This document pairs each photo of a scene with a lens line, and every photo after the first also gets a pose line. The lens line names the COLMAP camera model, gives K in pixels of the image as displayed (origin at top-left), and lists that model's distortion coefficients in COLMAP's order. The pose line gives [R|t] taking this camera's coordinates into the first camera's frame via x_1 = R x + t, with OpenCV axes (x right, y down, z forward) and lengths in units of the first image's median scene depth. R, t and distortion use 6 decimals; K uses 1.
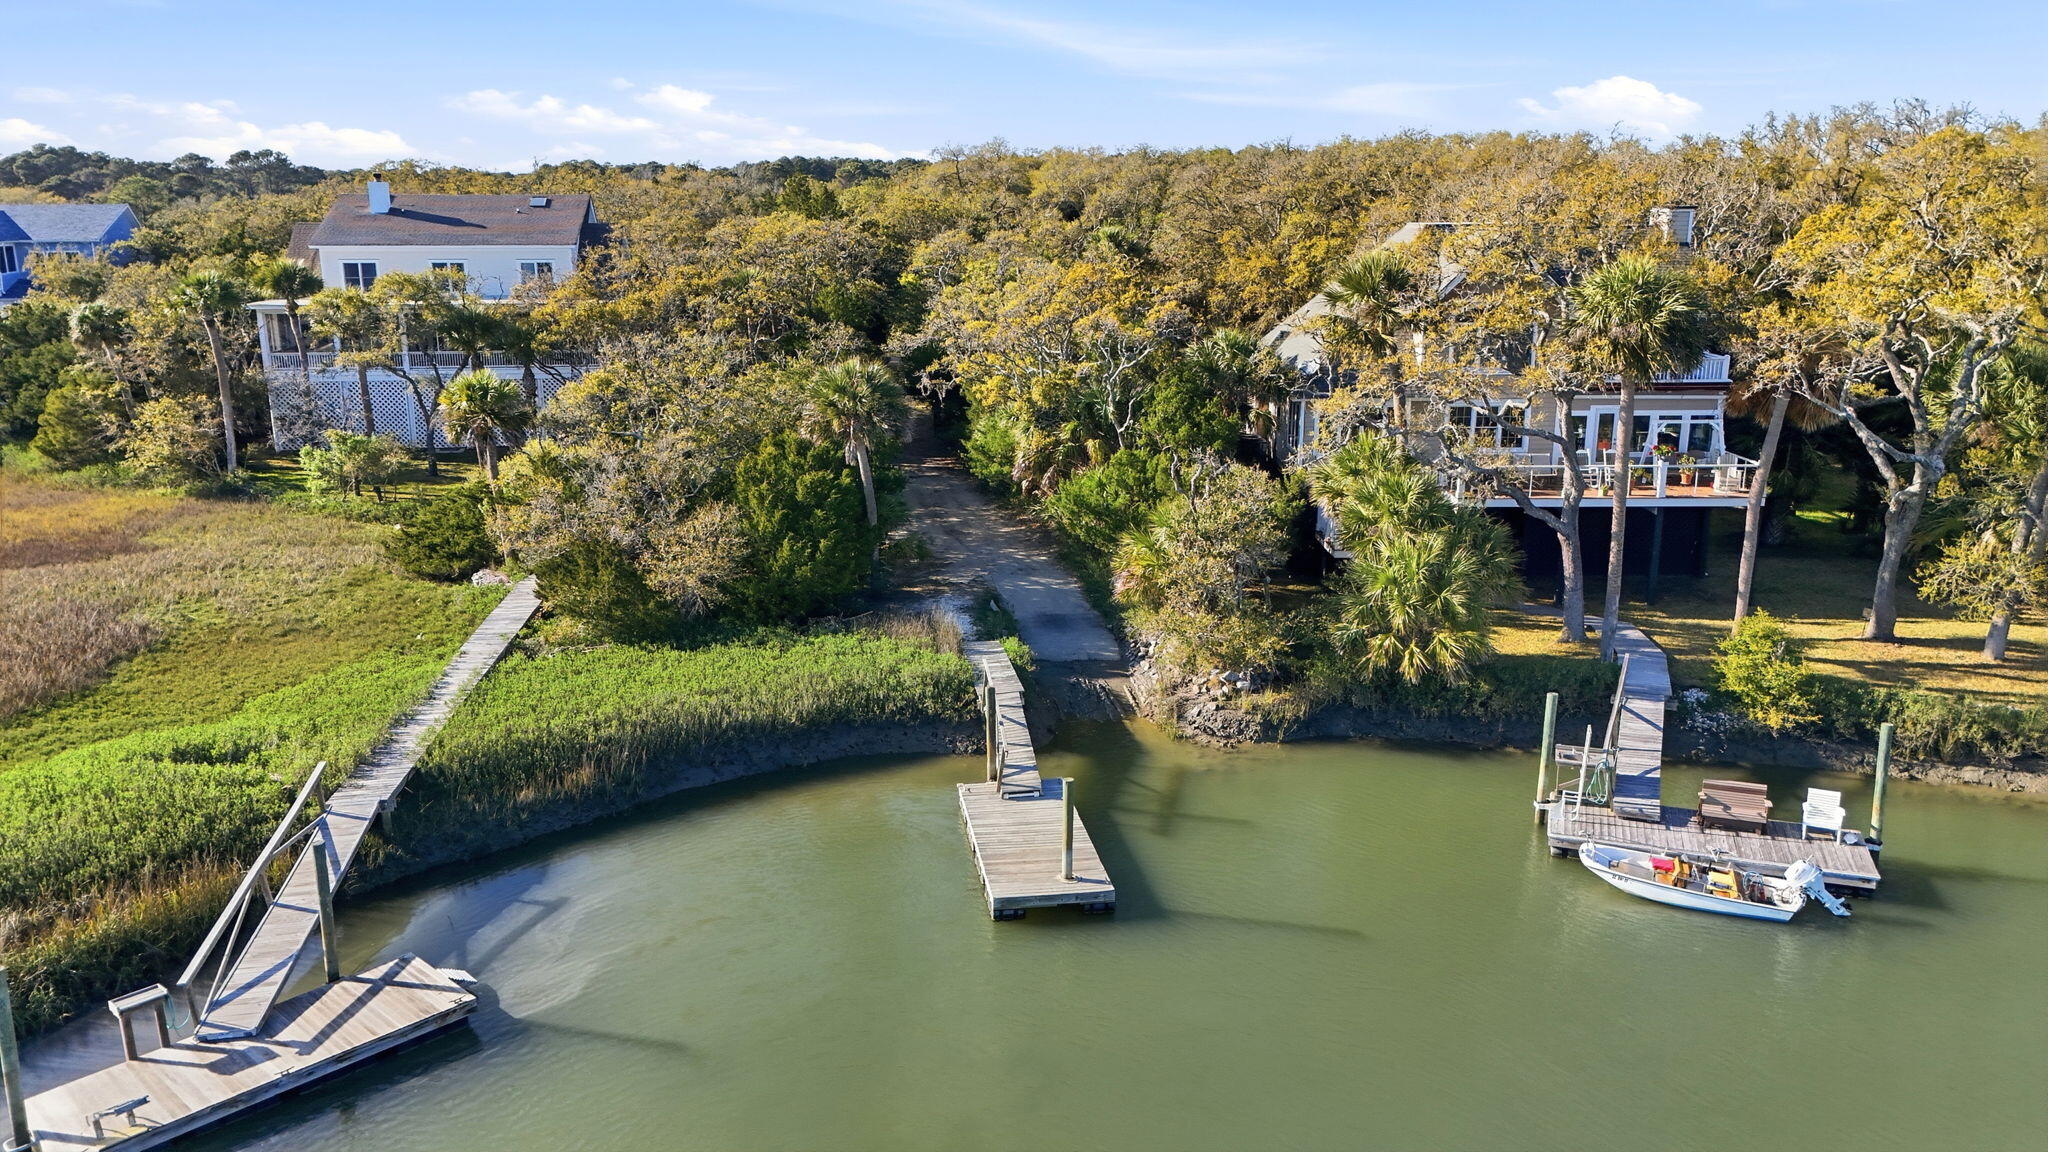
lens RADIAL K [[1503.1, 0, 1019.8], [0, 1503.1, 589.1], [0, 0, 1]] dist [0.075932, -0.075013]
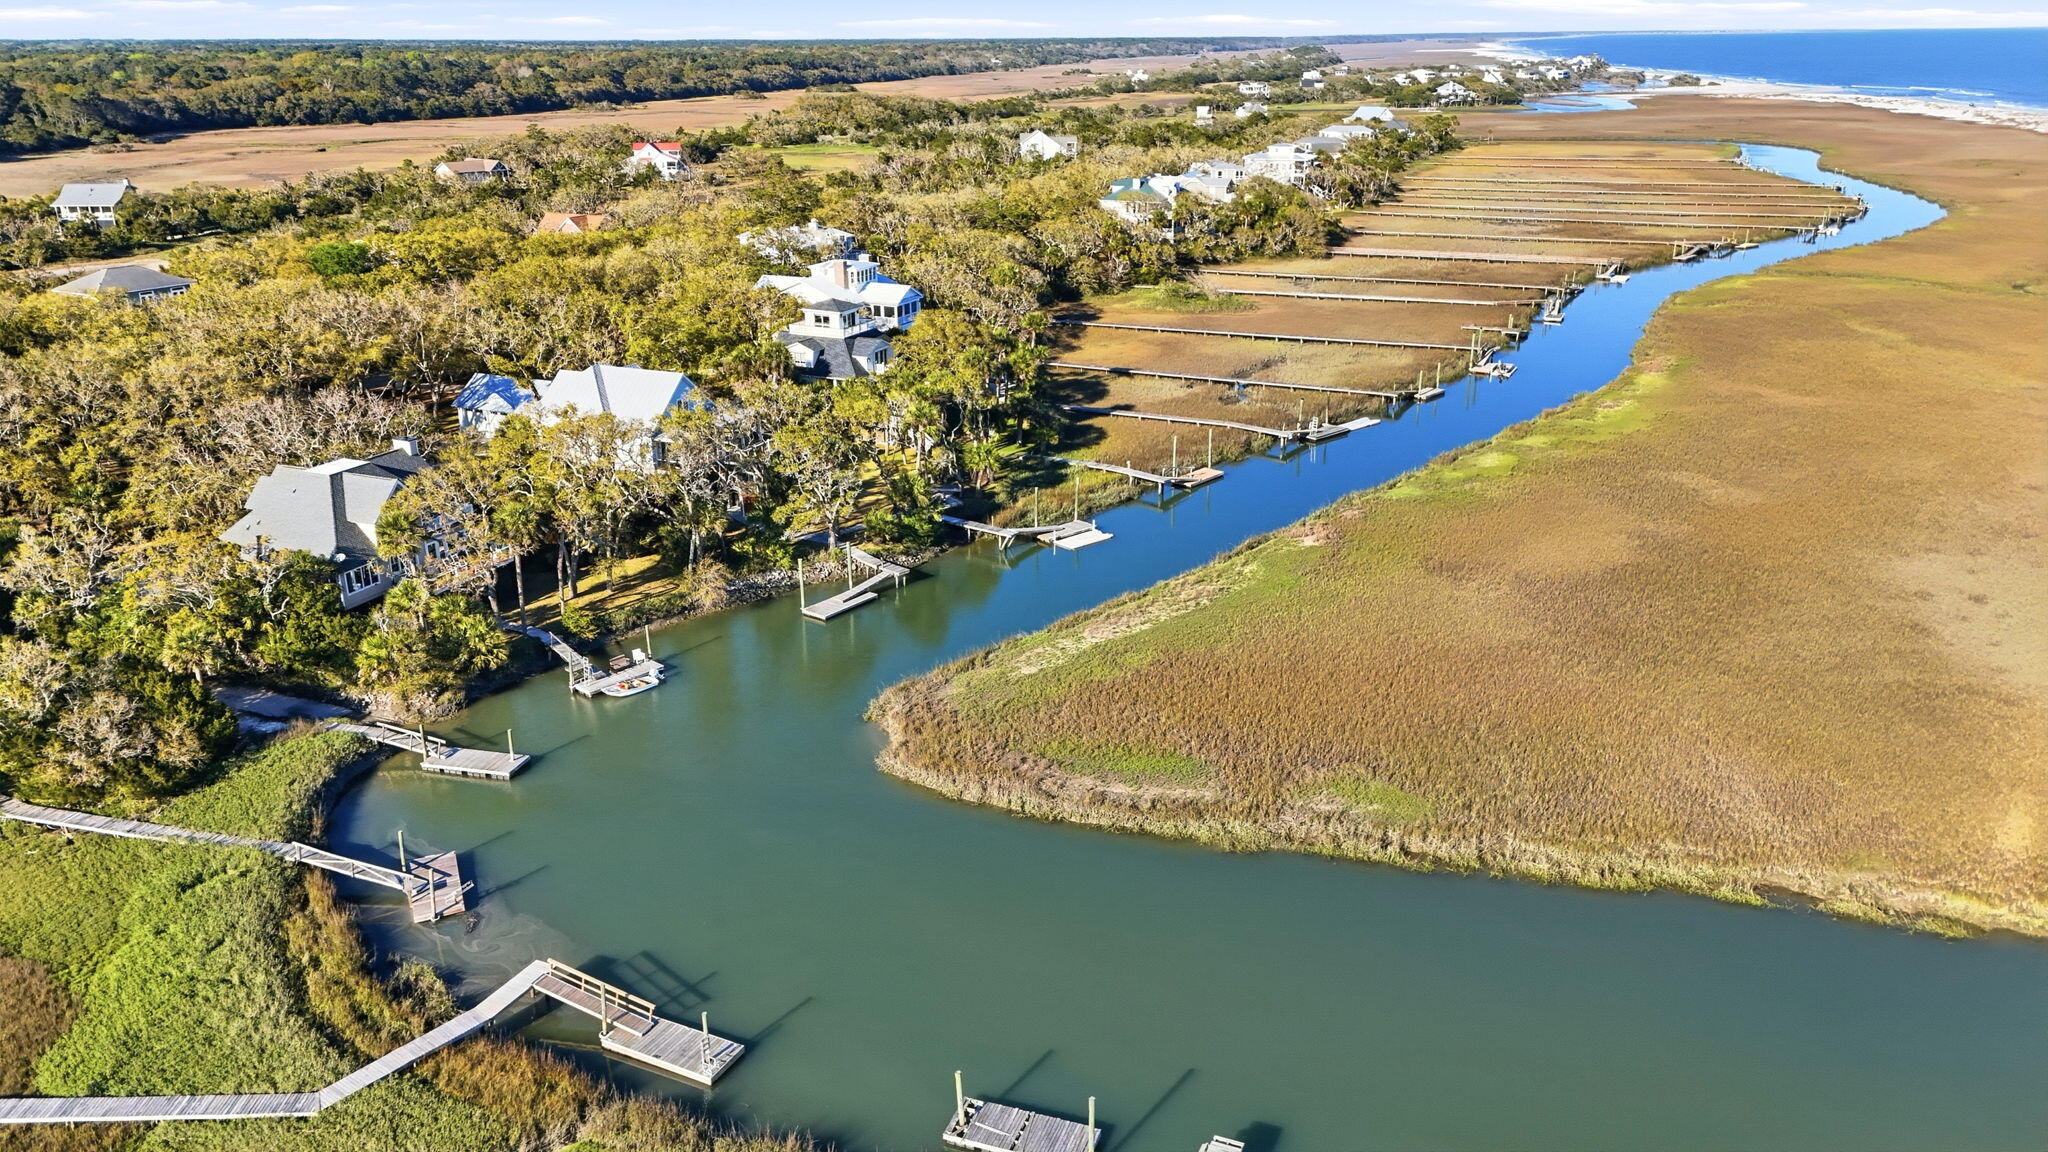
lens RADIAL K [[1503.1, 0, 1019.8], [0, 1503.1, 572.6], [0, 0, 1]] dist [0.075932, -0.075013]
pose [[0.375410, -0.304857, 0.875288, -1.679457], [0.233298, 0.945035, 0.229088, -0.493912], [-0.897017, 0.118201, 0.425898, -1.002254]]
